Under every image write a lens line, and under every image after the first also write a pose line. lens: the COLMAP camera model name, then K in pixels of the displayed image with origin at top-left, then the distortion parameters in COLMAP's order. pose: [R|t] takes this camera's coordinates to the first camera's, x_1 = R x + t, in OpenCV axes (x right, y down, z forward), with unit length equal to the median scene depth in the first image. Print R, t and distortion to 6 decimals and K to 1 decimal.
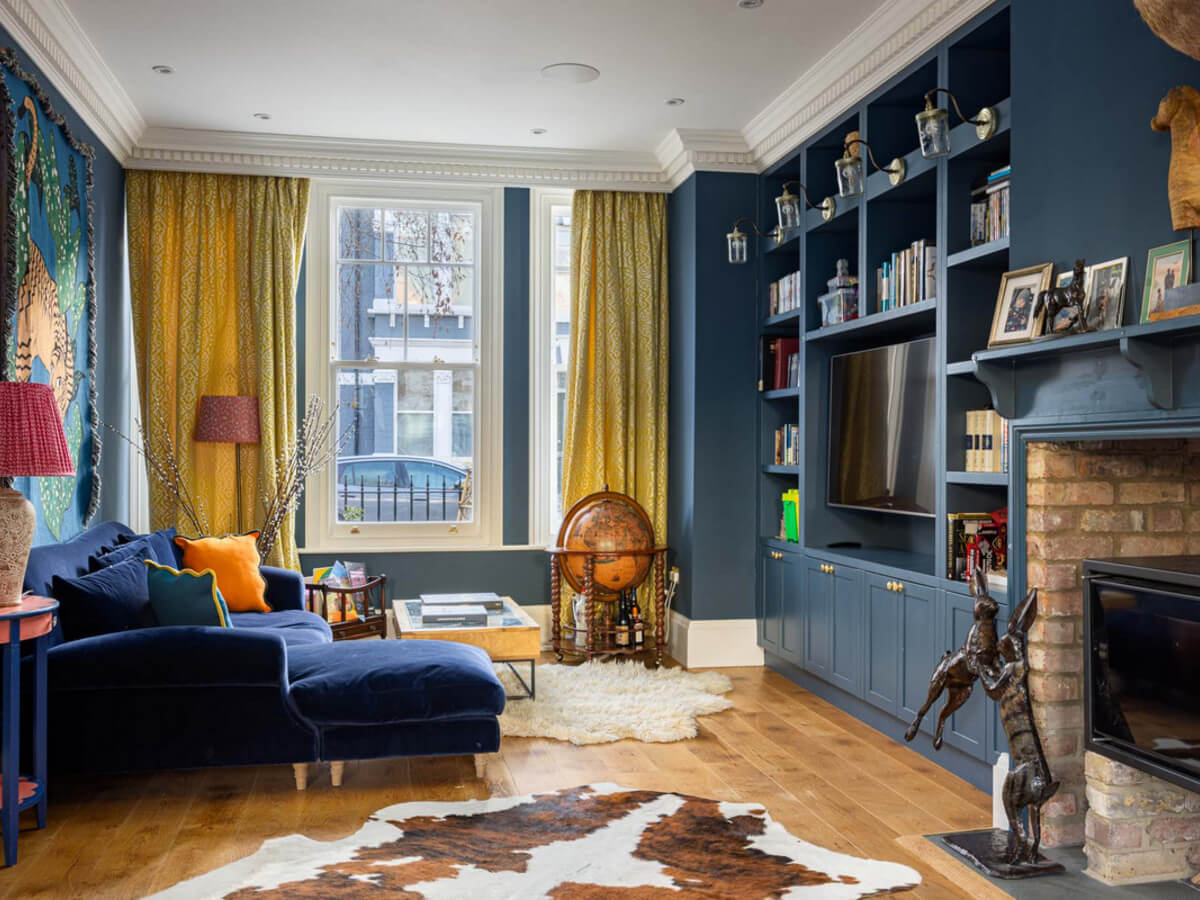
lens RADIAL K [[1160.4, 0, 594.9], [0, 1160.4, 474.4], [0, 0, 1]] dist [-0.015451, 0.000000]
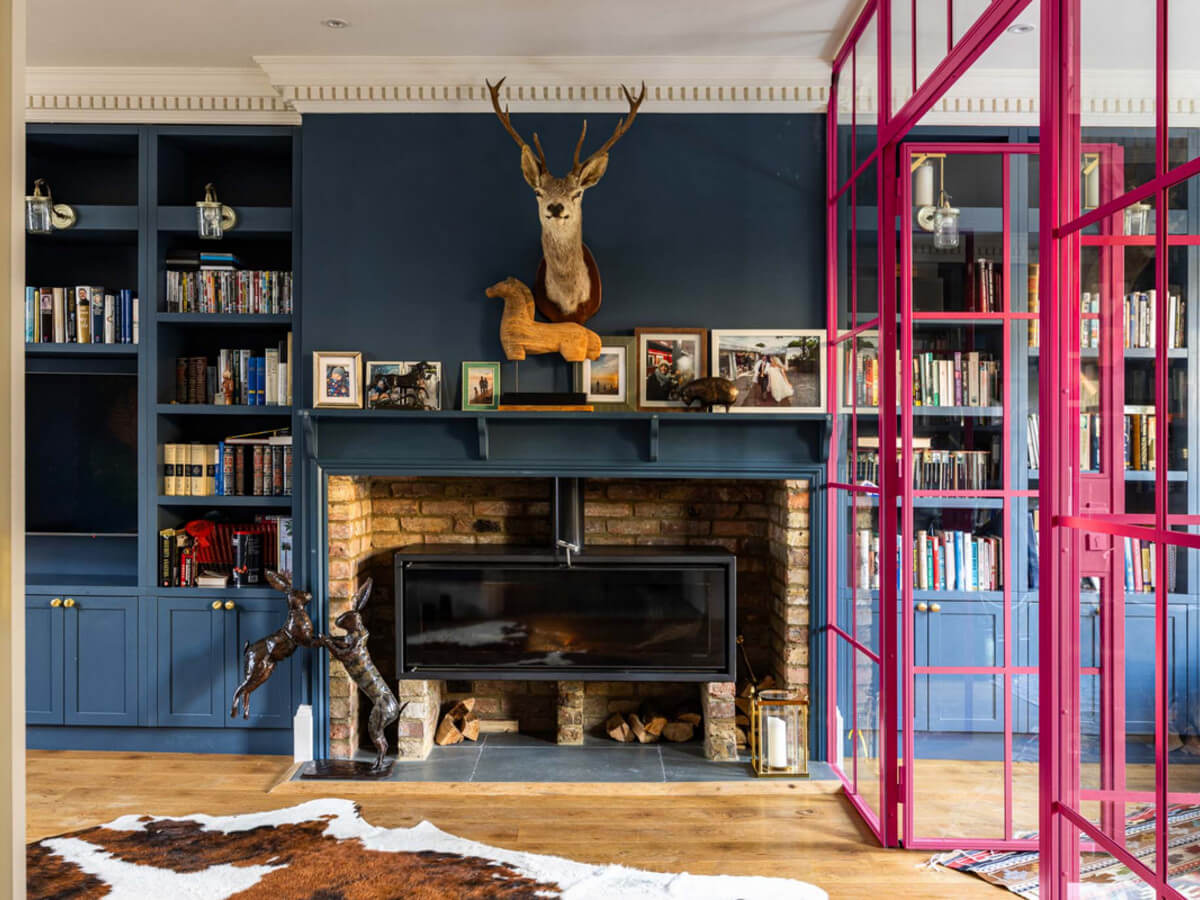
lens RADIAL K [[1098.6, 0, 599.7], [0, 1098.6, 449.1], [0, 0, 1]] dist [-0.004769, 0.000000]
pose [[0.192974, 0.004870, 0.981192, -0.817164], [0.004215, 0.999974, -0.005793, -0.047713], [-0.981195, 0.005254, 0.192949, 0.402269]]
